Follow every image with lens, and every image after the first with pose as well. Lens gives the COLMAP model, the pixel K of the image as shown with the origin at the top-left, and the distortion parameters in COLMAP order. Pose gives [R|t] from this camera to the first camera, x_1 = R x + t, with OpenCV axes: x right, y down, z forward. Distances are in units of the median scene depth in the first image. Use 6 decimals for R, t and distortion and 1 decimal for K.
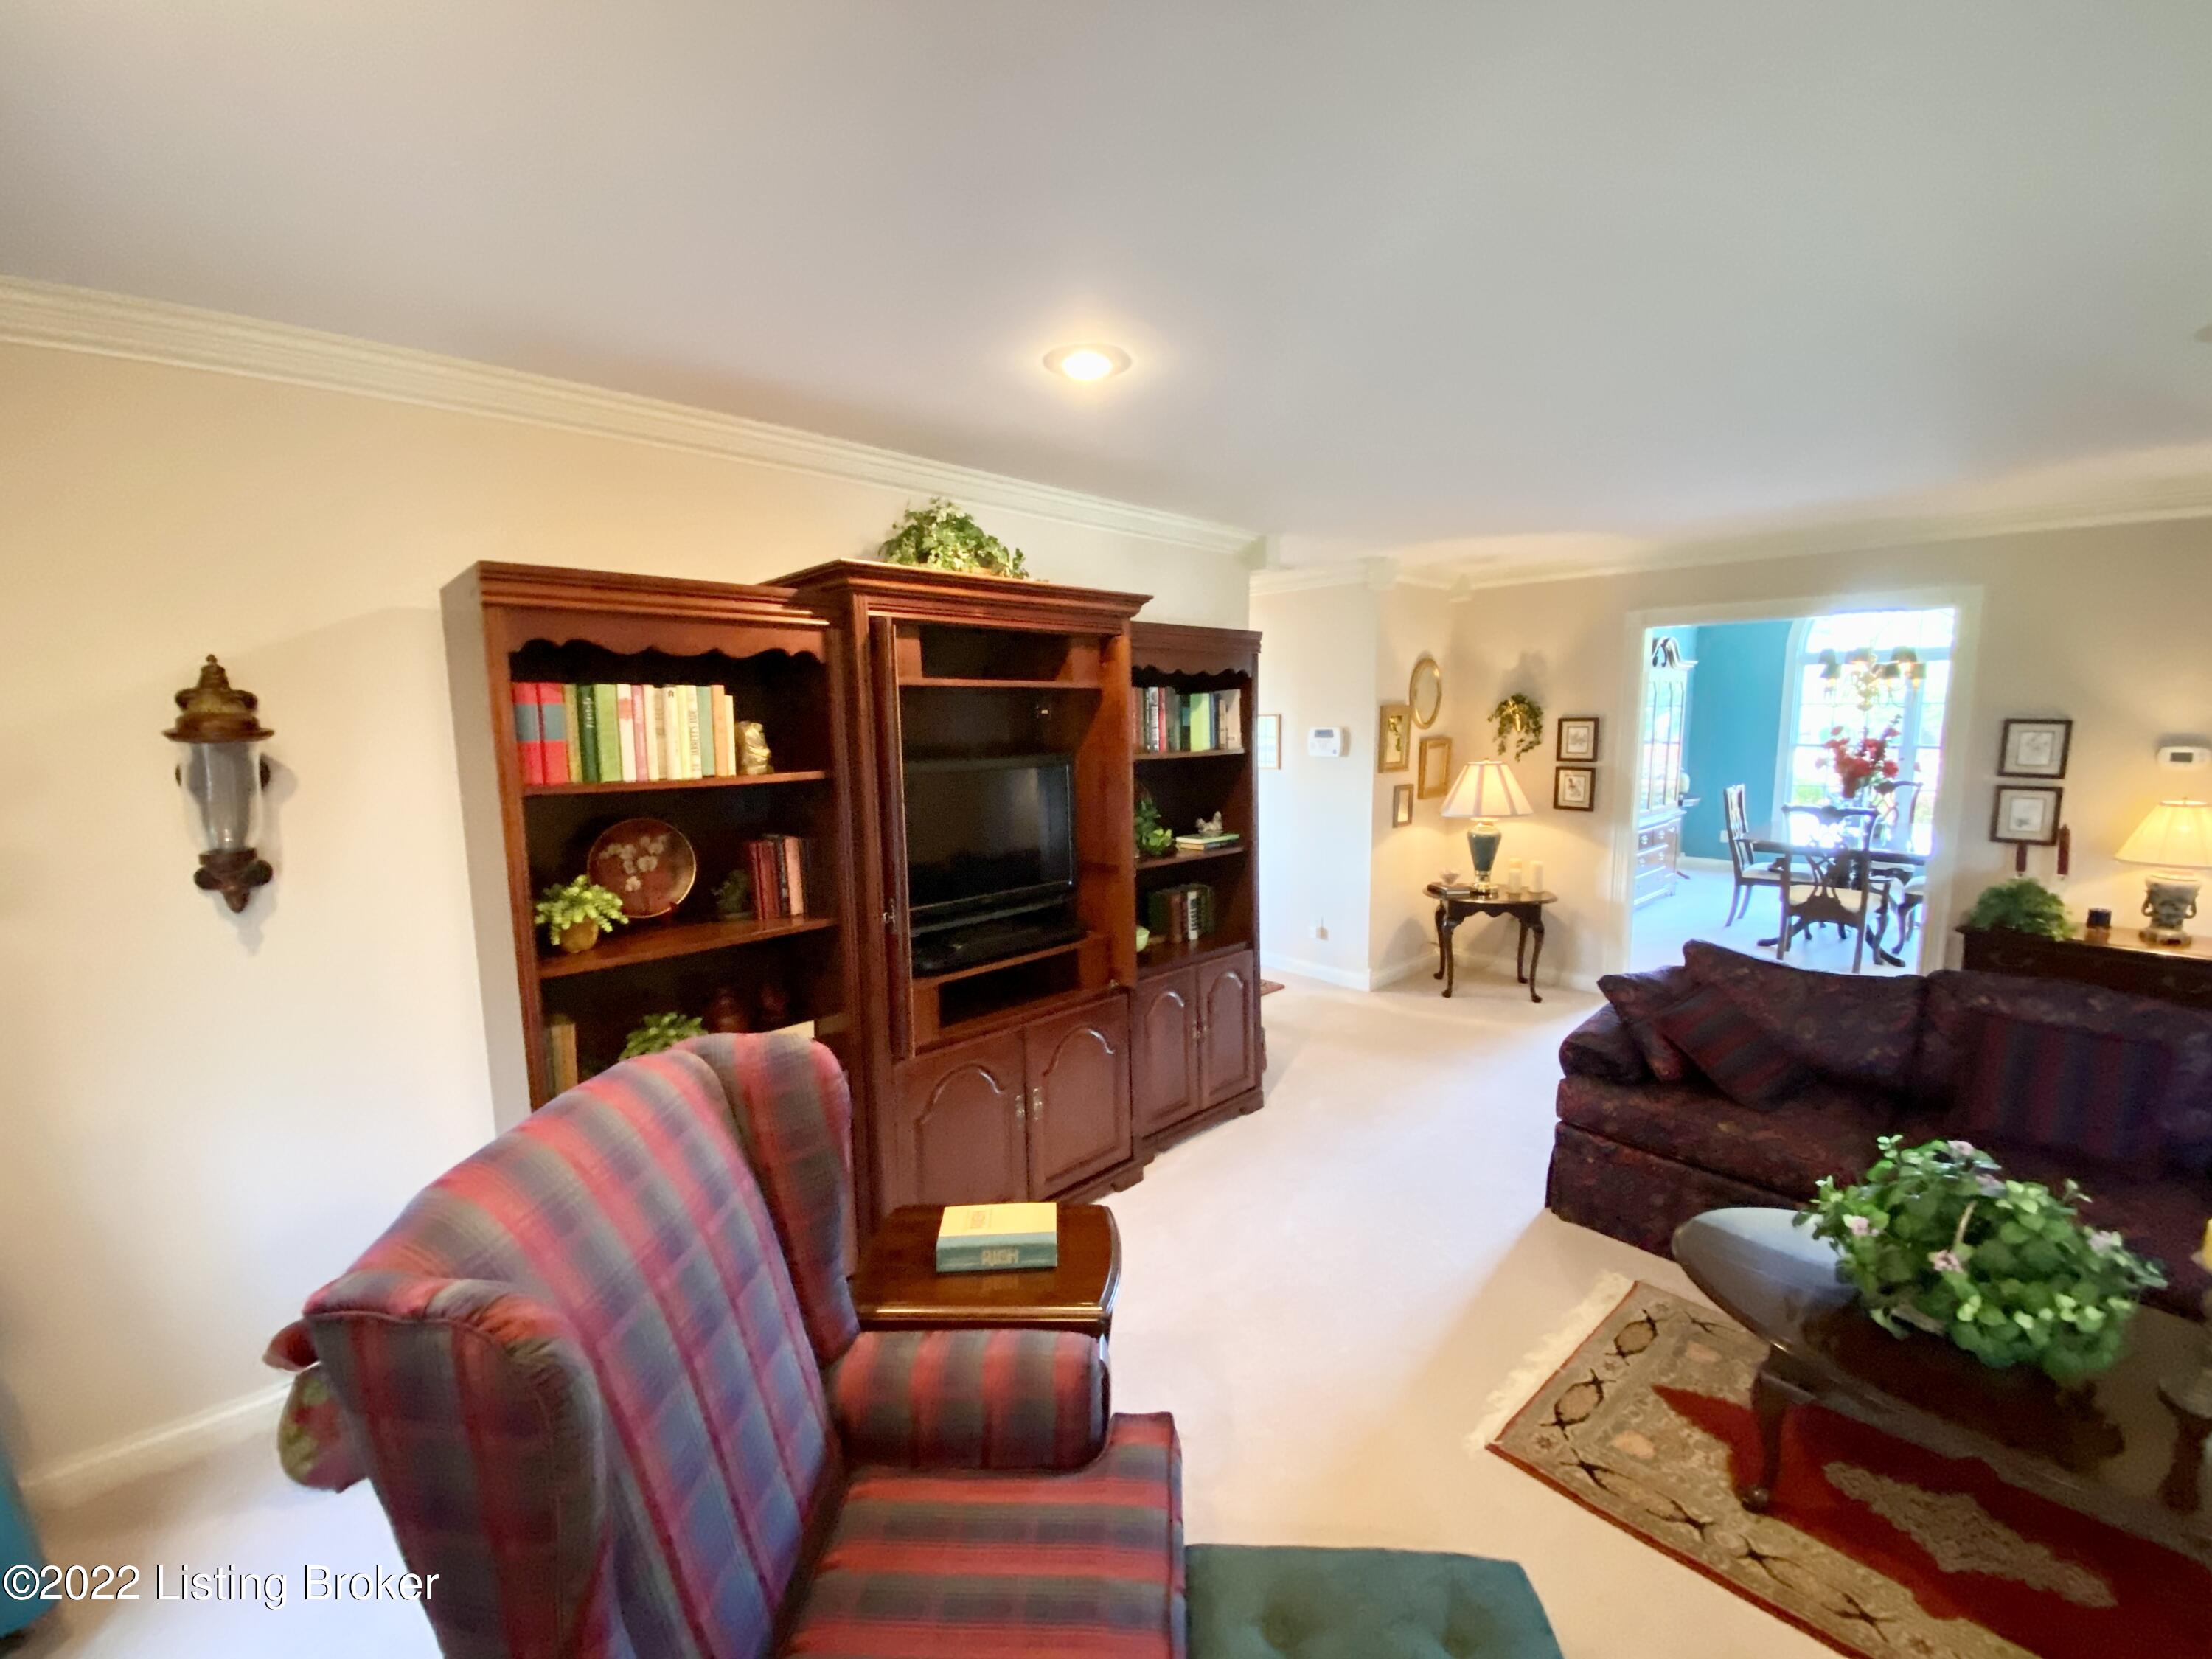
lens RADIAL K [[884.4, 0, 1080.0], [0, 884.4, 844.1], [0, 0, 1]] dist [0.023774, -0.019691]
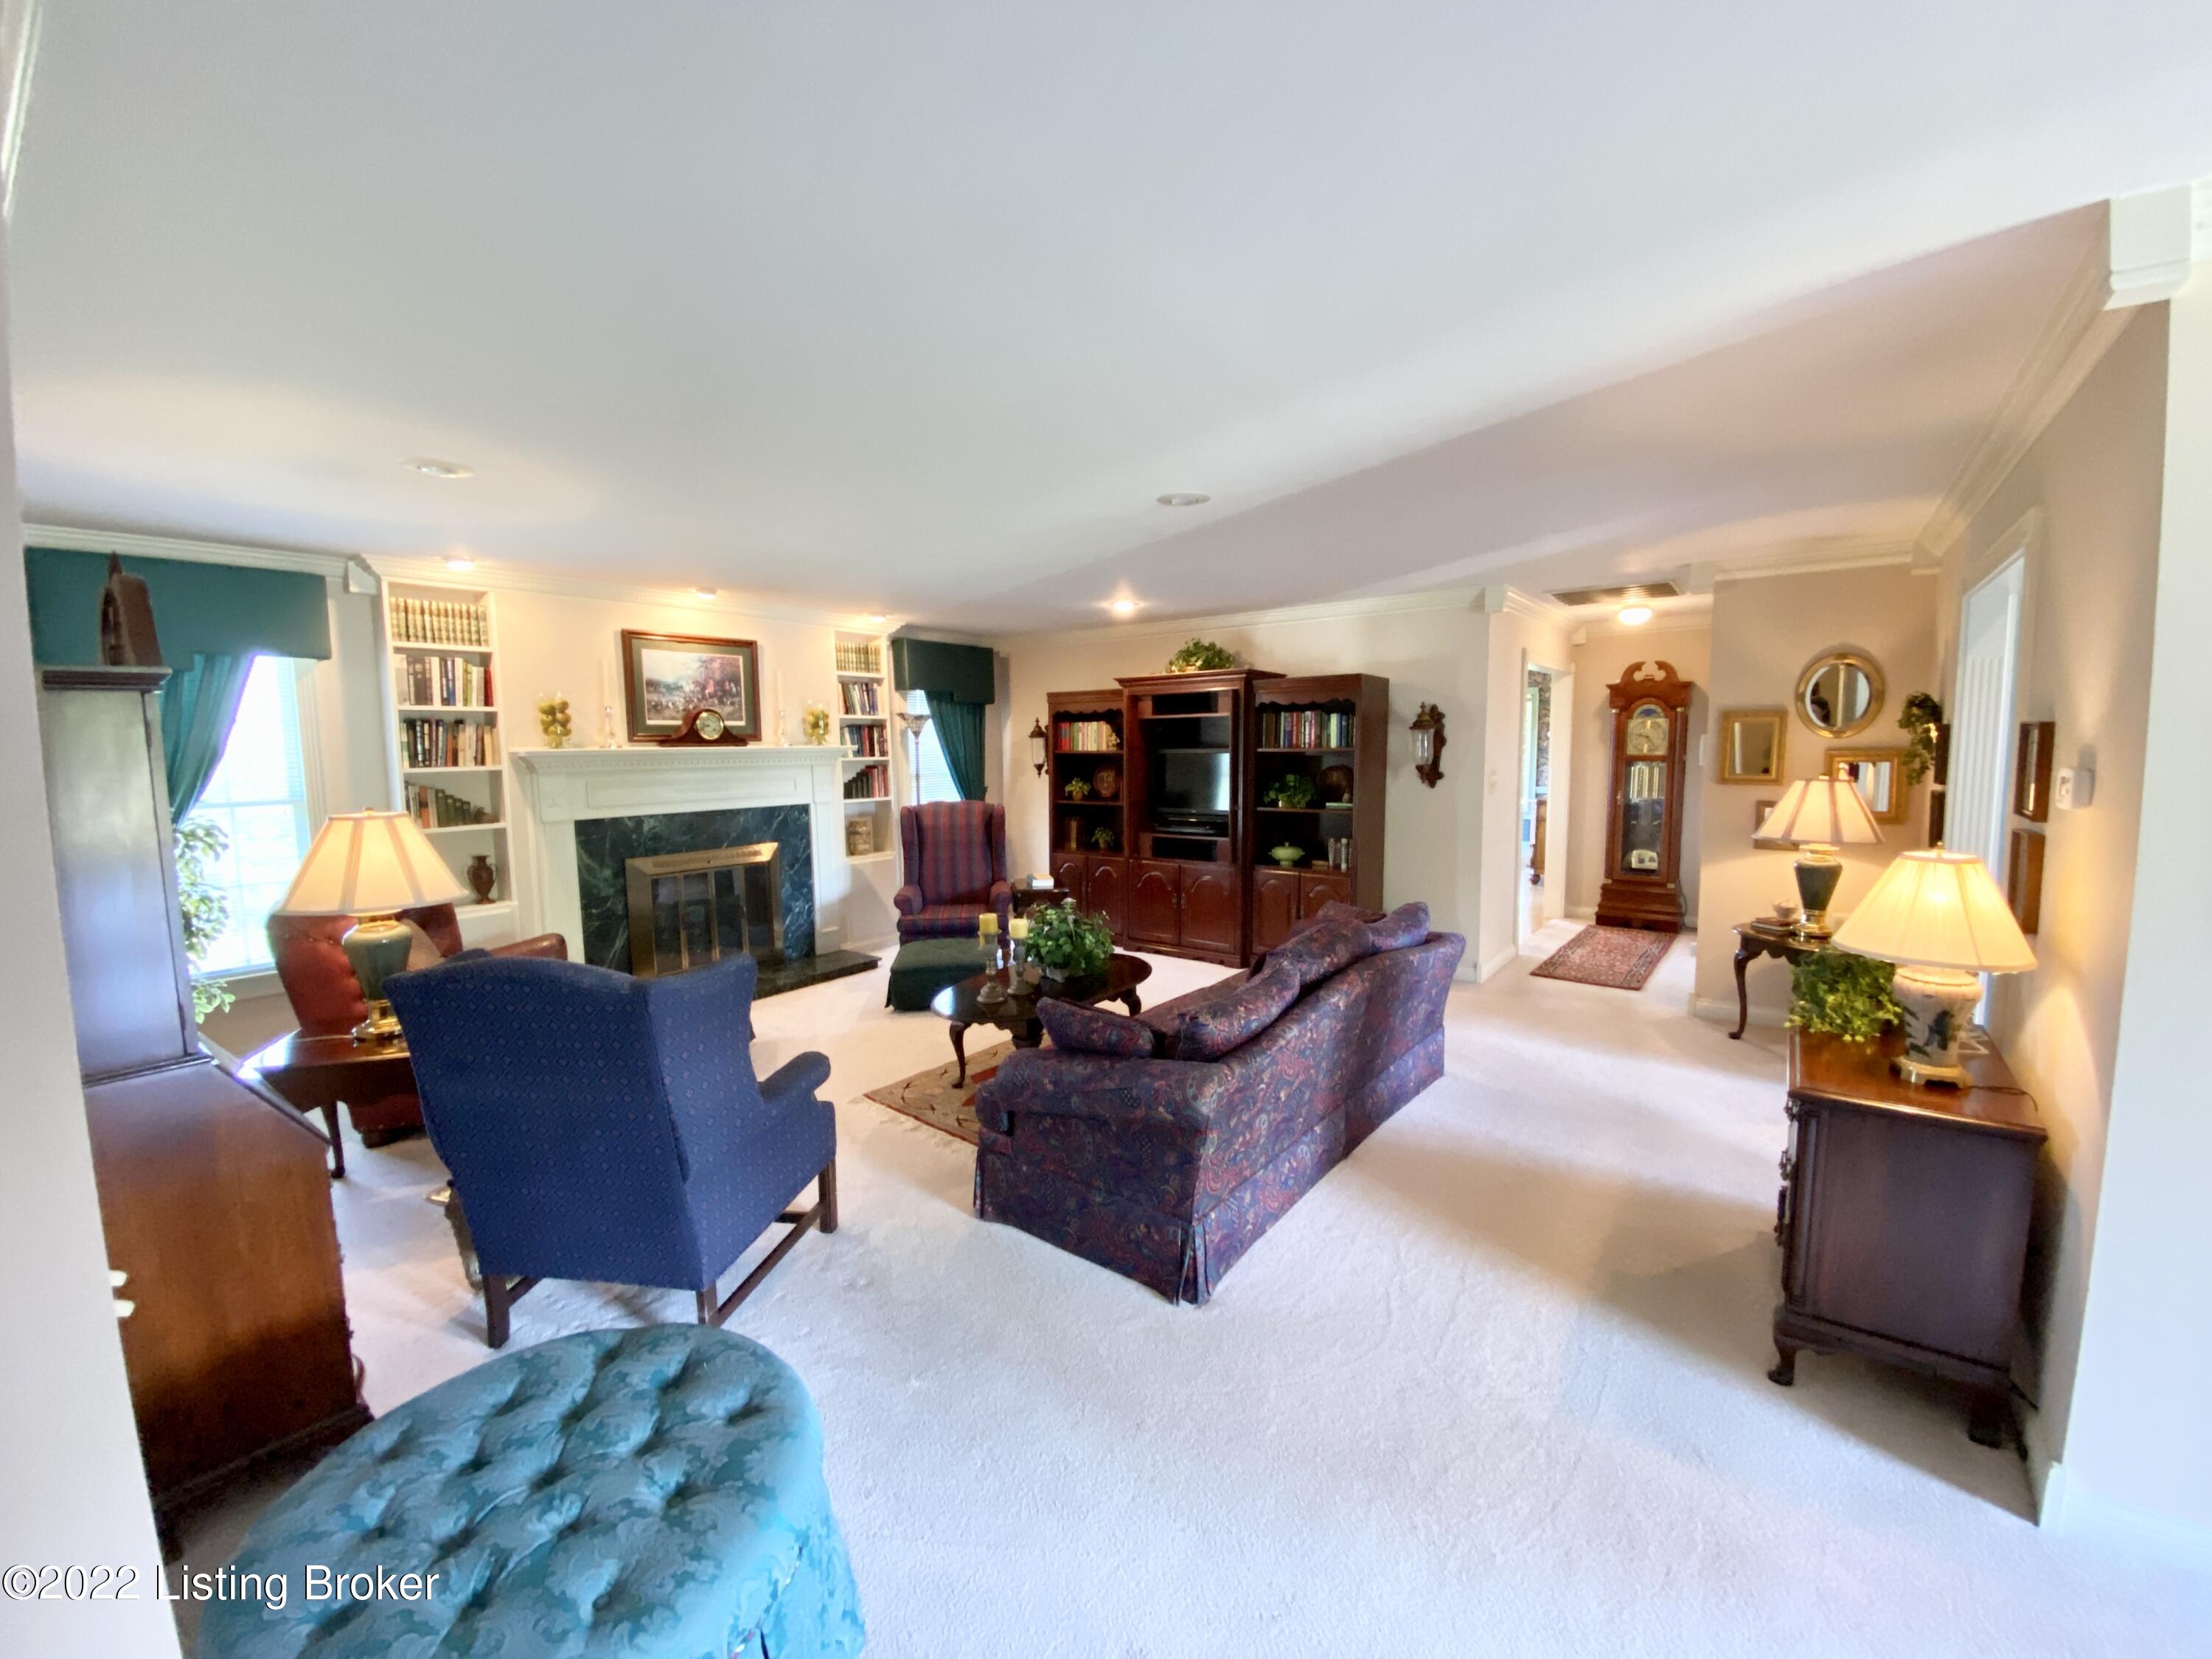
lens RADIAL K [[875.1, 0, 1098.9], [0, 875.1, 831.8], [0, 0, 1]] dist [0.025855, -0.014251]
pose [[0.149766, 0.098386, -0.983814, 2.584288], [-0.135691, 0.987667, 0.078115, -0.033198], [0.979366, 0.121796, 0.161269, 0.528752]]
